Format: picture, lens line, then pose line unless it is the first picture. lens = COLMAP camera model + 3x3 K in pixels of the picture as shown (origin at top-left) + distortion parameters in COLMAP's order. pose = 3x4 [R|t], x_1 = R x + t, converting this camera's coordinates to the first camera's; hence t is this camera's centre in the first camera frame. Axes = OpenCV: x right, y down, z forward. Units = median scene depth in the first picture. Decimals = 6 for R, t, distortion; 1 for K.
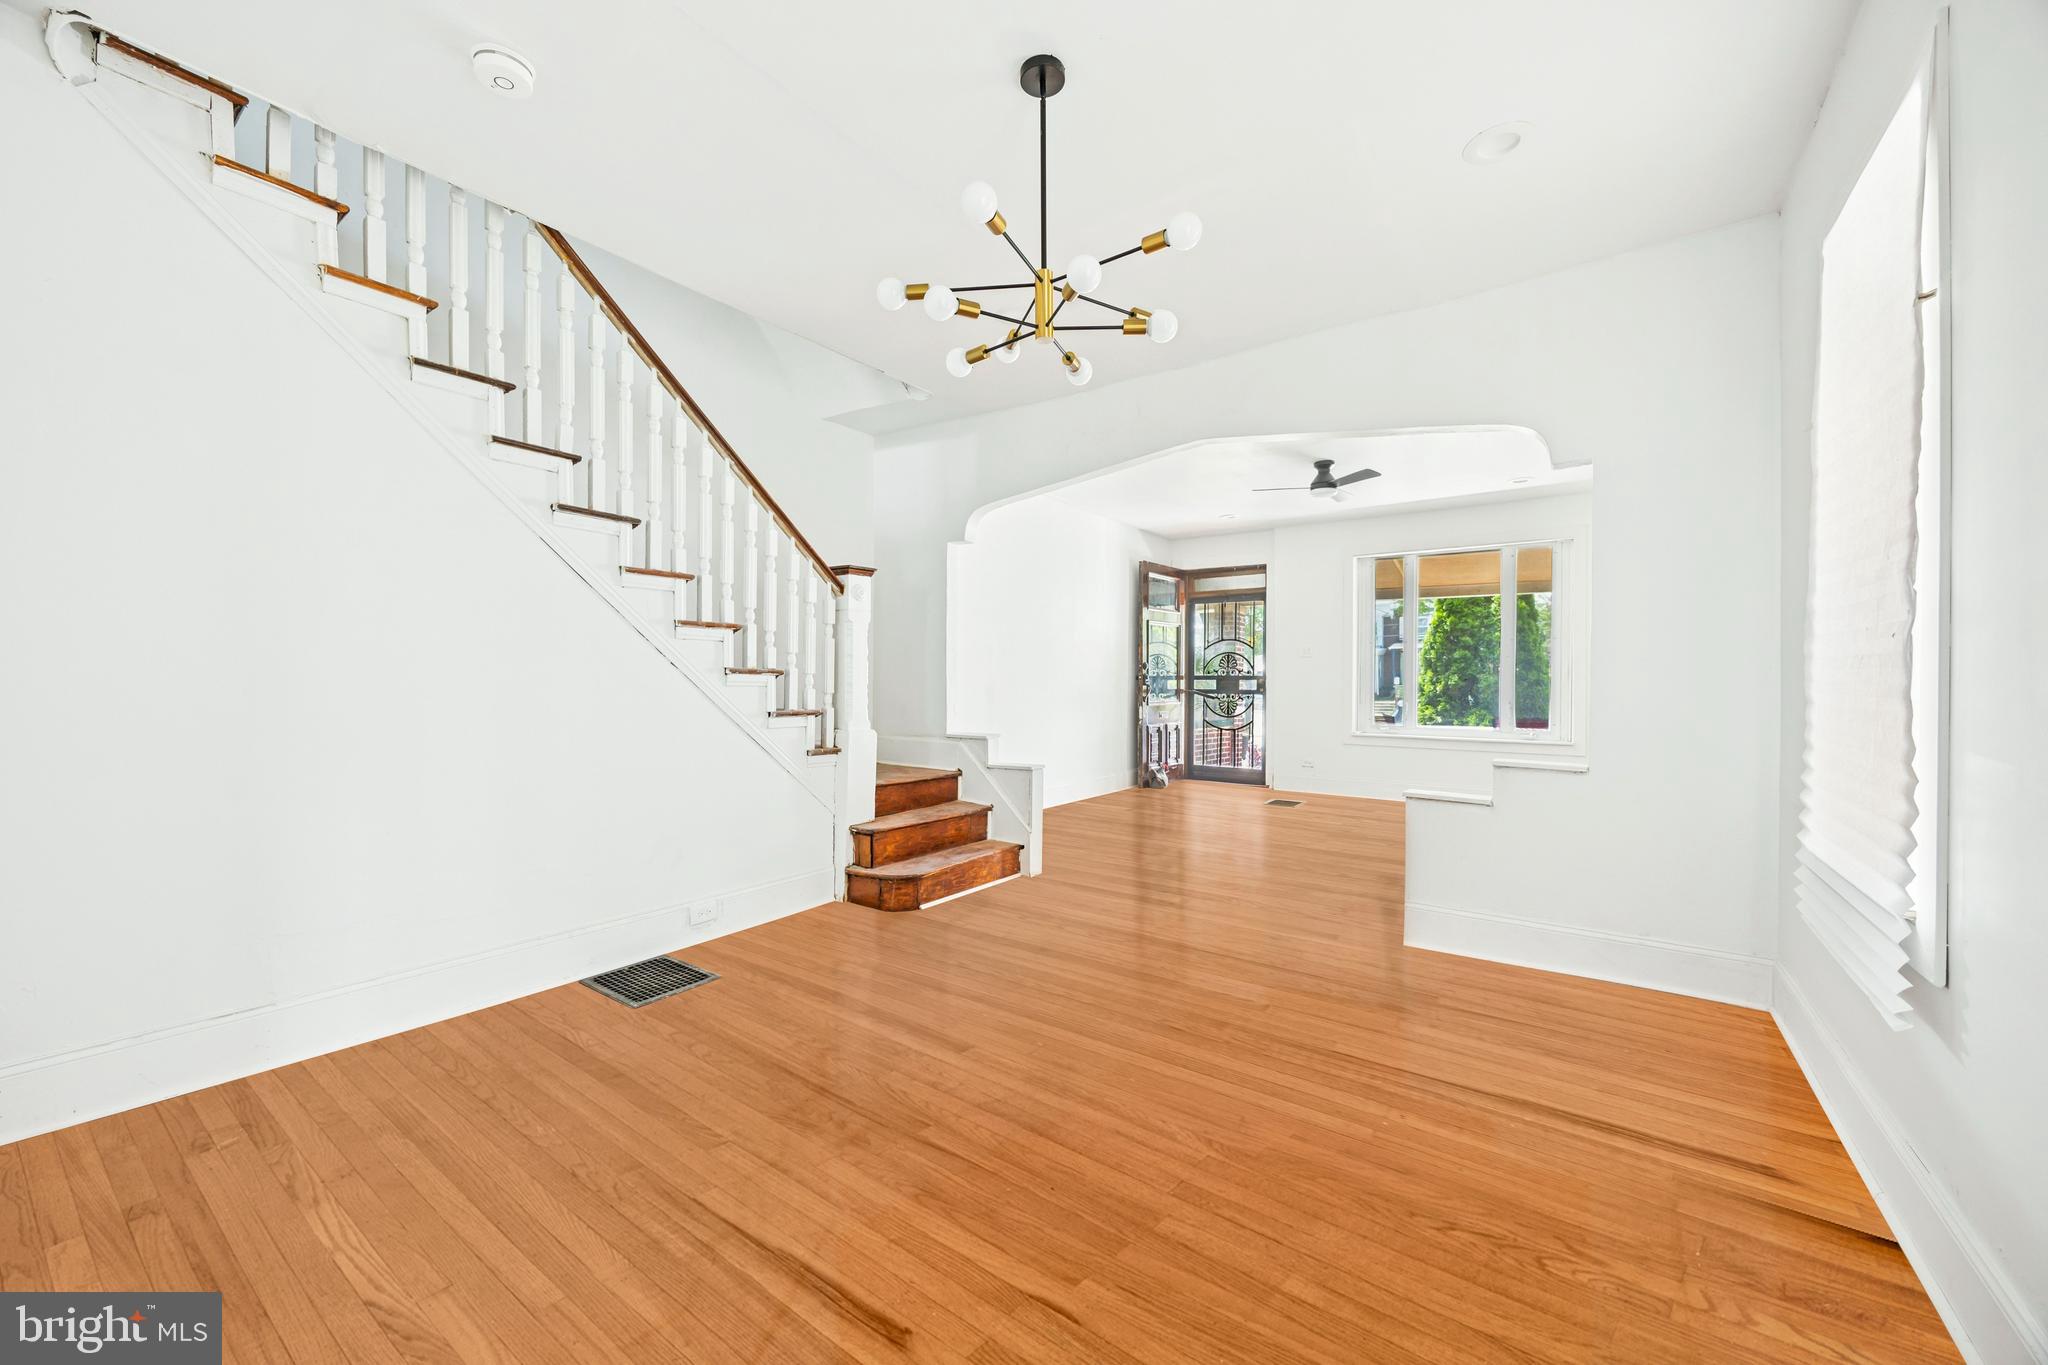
lens RADIAL K [[781.4, 0, 1019.8], [0, 781.4, 682.9], [0, 0, 1]] dist [-0.003618, 0.000467]
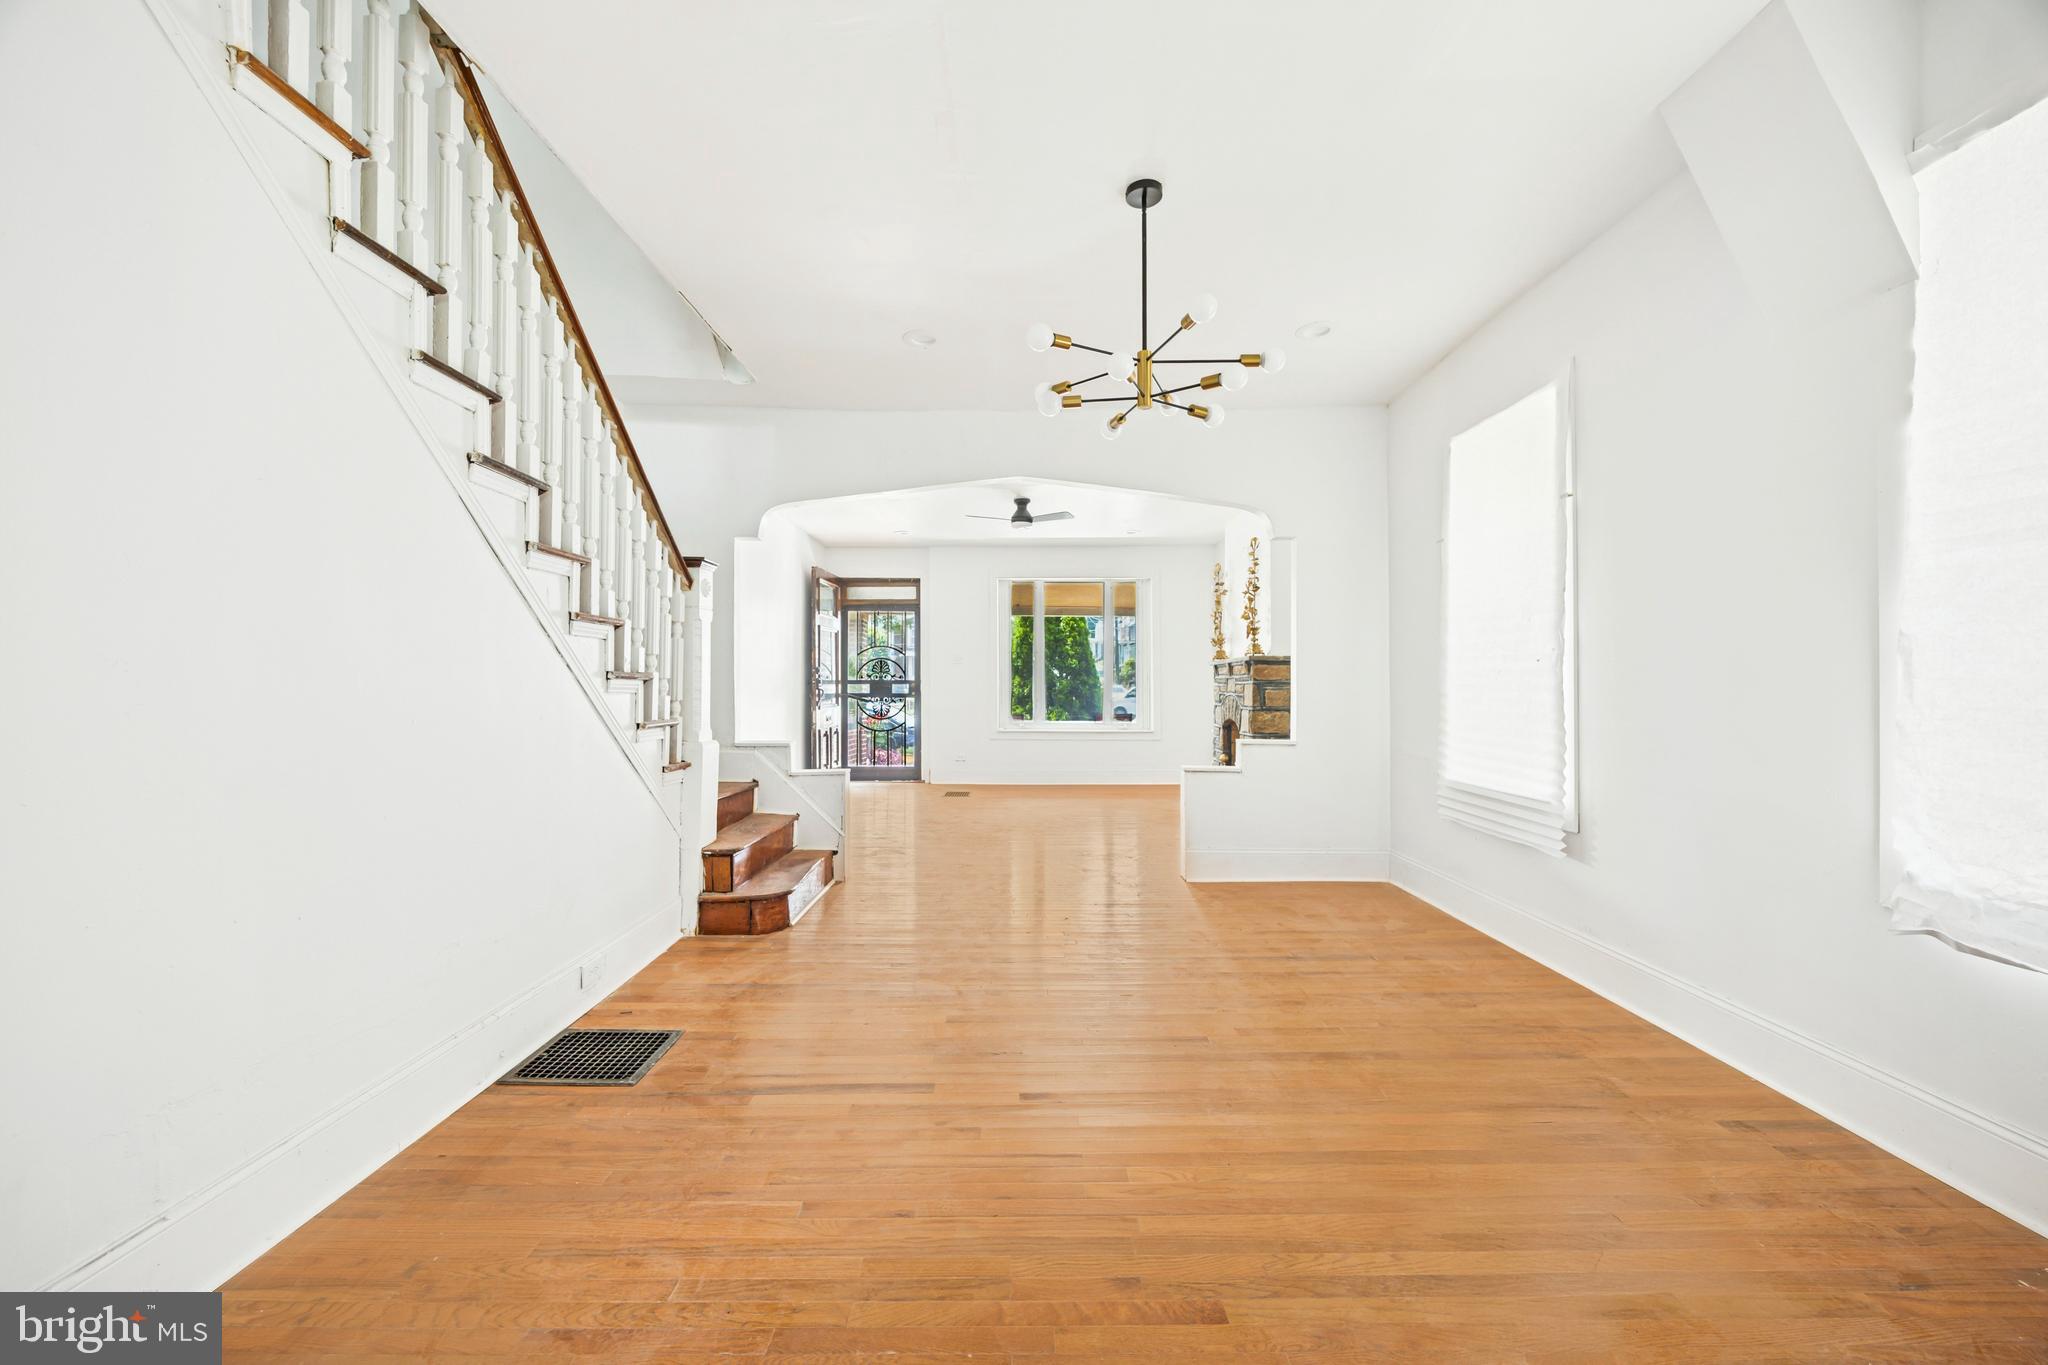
lens RADIAL K [[781.4, 0, 1009.7], [0, 781.4, 680.5], [0, 0, 1]] dist [-0.003618, 0.000467]
pose [[0.816426, -0.000248, 0.577449, -0.242453], [0.005212, 0.999962, -0.006940, -0.000609], [-0.577426, 0.008676, 0.816397, 0.035357]]
